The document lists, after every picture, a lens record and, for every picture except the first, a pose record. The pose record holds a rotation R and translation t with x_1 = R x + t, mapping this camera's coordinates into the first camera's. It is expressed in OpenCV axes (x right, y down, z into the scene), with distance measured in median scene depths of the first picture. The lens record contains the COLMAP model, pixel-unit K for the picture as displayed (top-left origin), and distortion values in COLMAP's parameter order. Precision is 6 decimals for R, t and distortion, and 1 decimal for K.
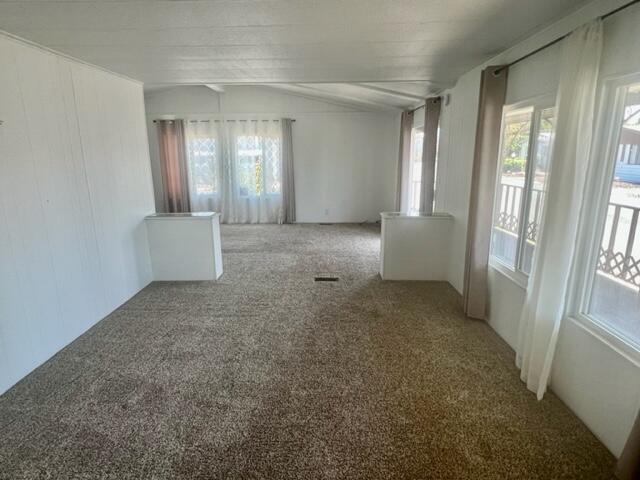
lens RADIAL K [[377.1, 0, 318.2], [0, 377.1, 241.9], [0, 0, 1]] dist [-0.007847, 0.002927]
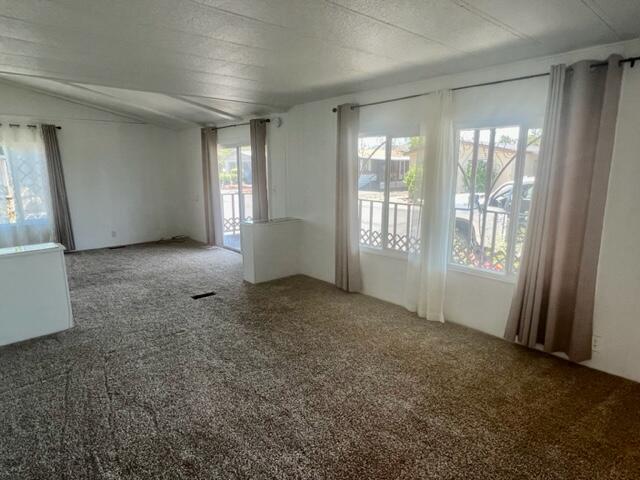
lens RADIAL K [[377.1, 0, 318.4], [0, 377.1, 242.6], [0, 0, 1]] dist [-0.007847, 0.002927]
pose [[0.733317, -0.130184, 0.667306, -0.402977], [0.154533, 0.987723, 0.022873, -0.012434], [-0.662092, 0.086347, 0.744432, 0.070582]]
